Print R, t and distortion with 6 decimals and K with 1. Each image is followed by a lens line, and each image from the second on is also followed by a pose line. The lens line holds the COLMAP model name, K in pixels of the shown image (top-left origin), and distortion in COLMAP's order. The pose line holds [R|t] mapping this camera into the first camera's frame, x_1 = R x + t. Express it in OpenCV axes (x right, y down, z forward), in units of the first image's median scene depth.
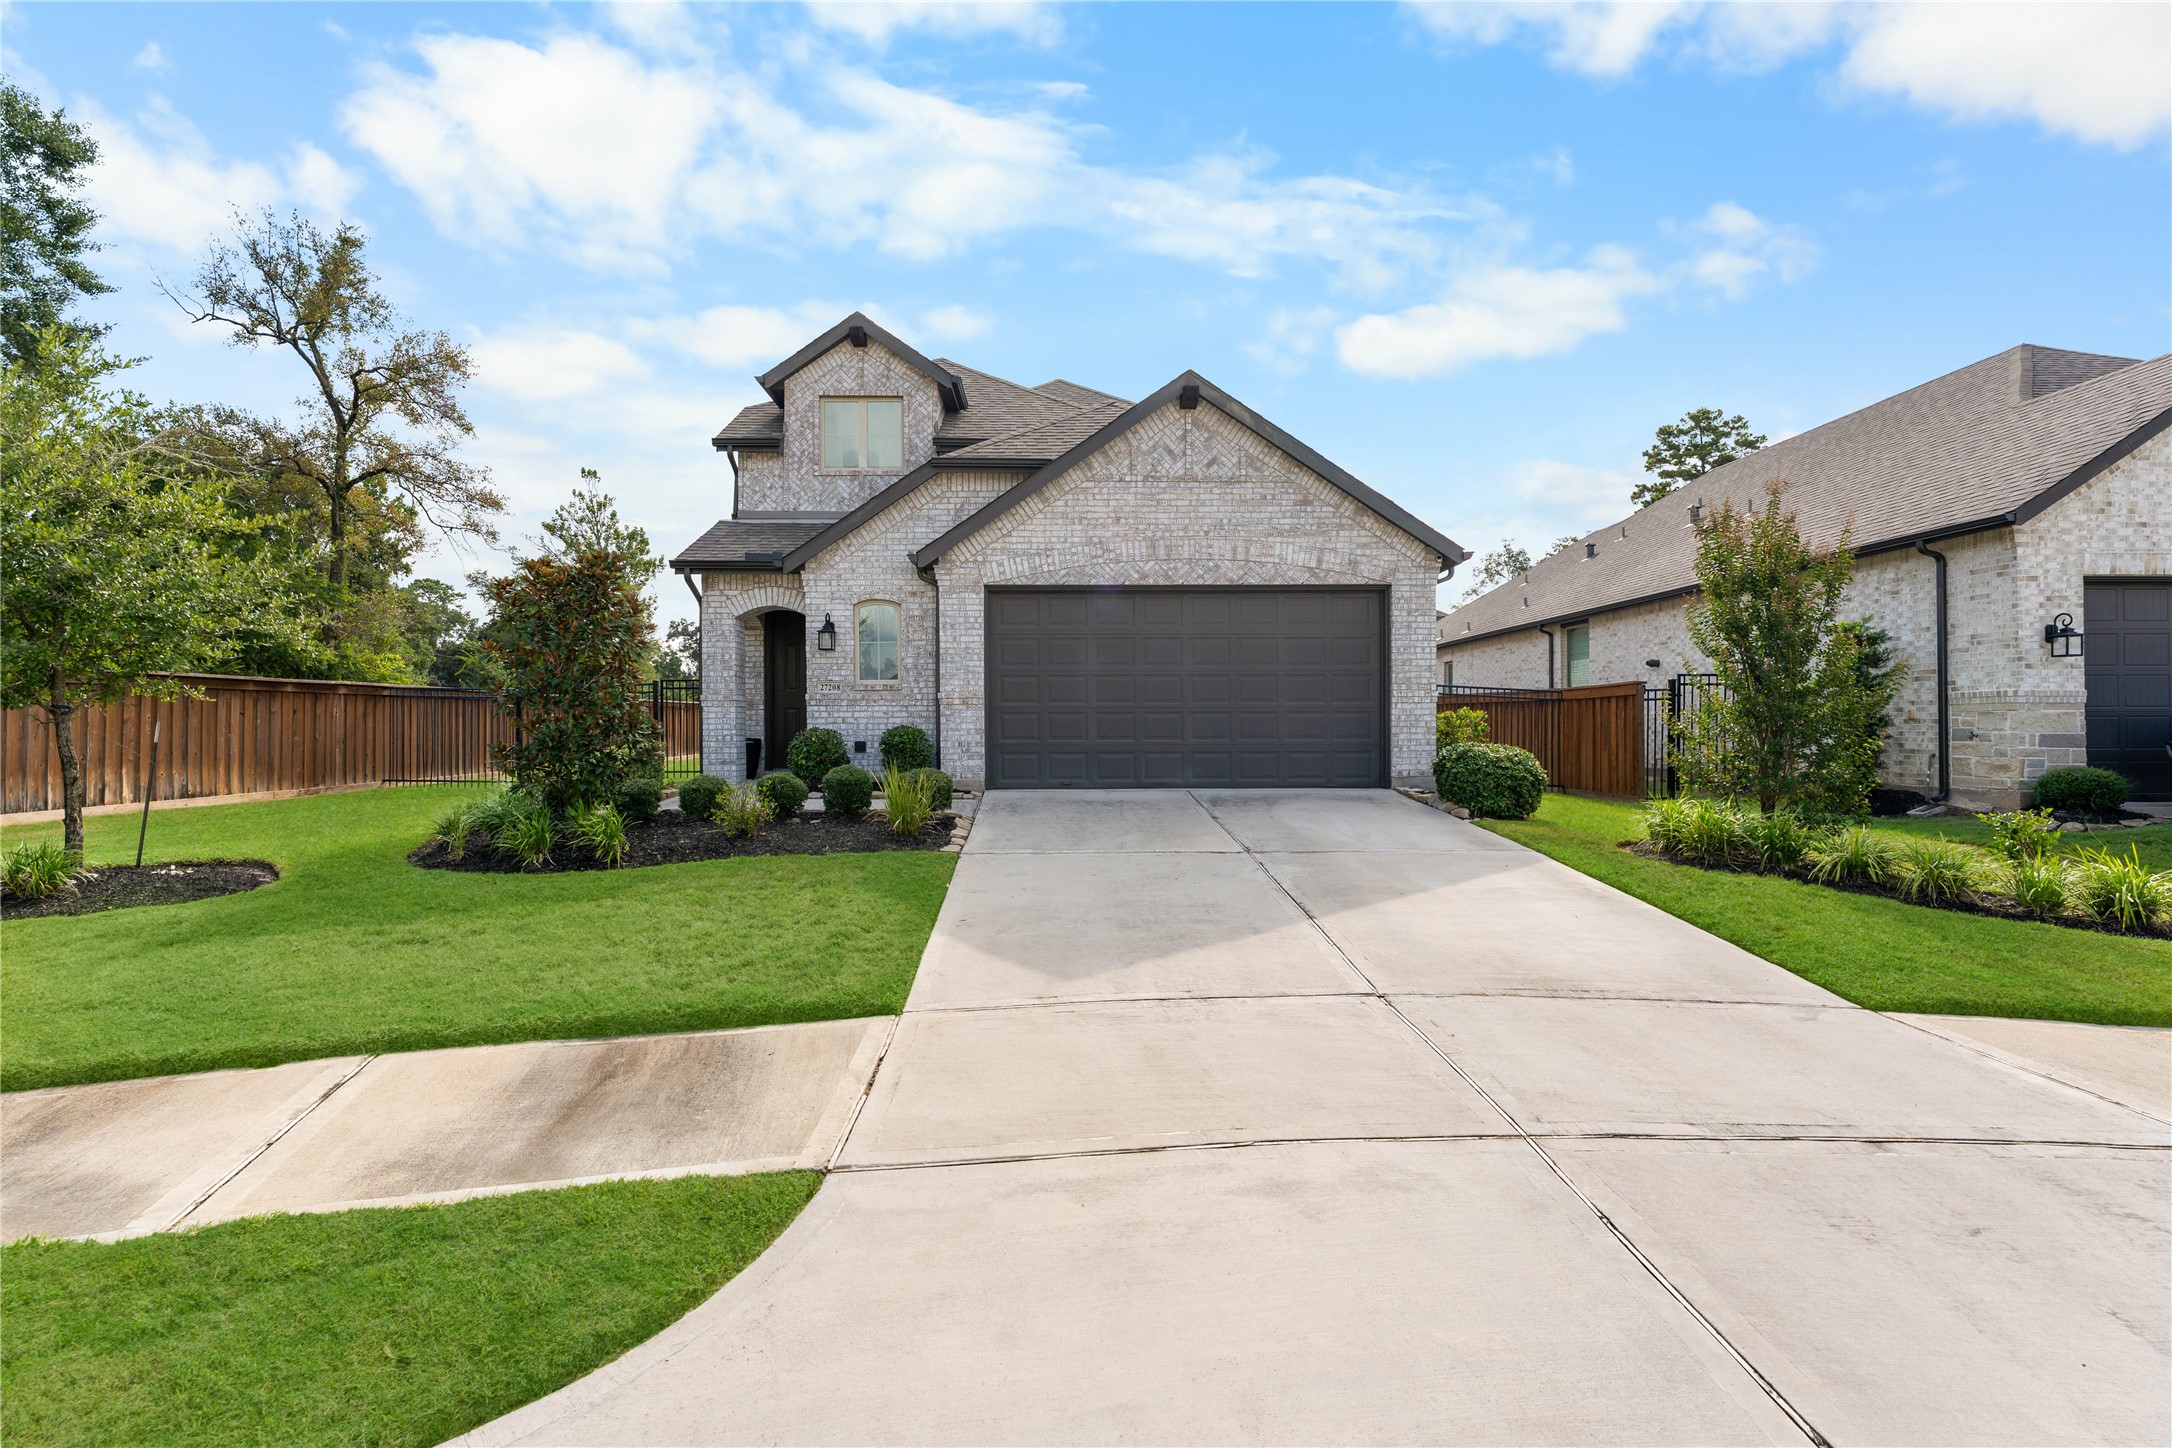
lens RADIAL K [[986.0, 0, 1079.7], [0, 986.0, 703.4], [0, 0, 1]] dist [-0.001441, 0.000790]
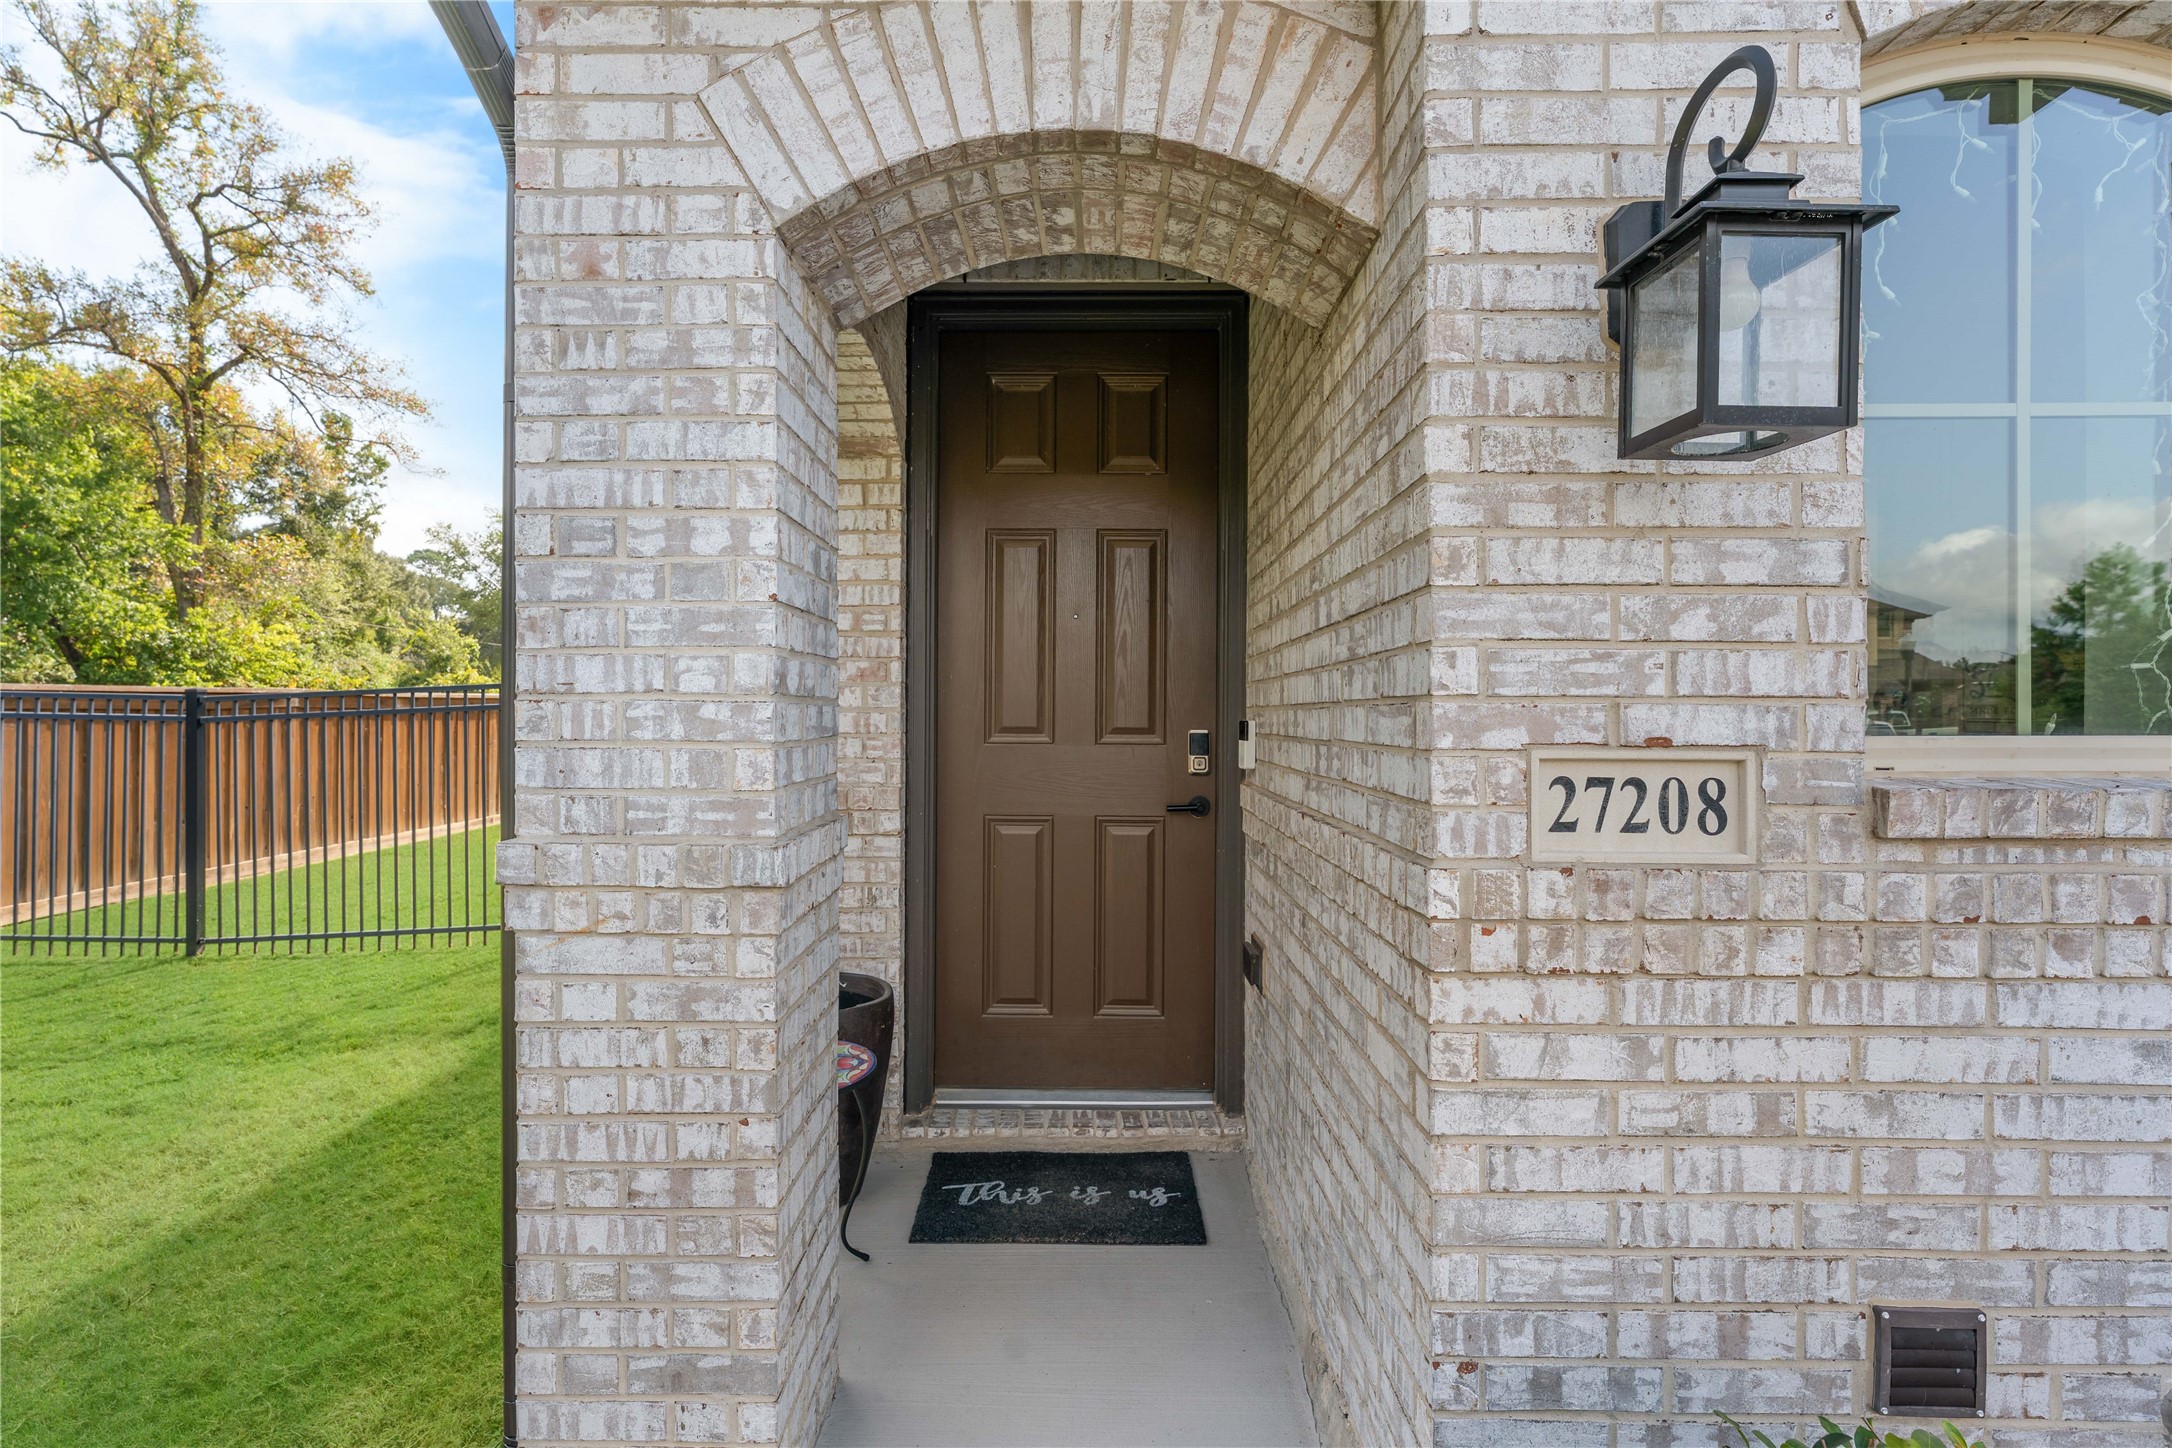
lens RADIAL K [[986.0, 0, 1079.7], [0, 986.0, 703.4], [0, 0, 1]] dist [-0.001441, 0.000790]
pose [[0.999789, 0.009147, -0.018404, -0.113374], [-0.008826, 0.999808, 0.017475, -0.010469], [0.018560, -0.017309, 0.999678, 0.322173]]
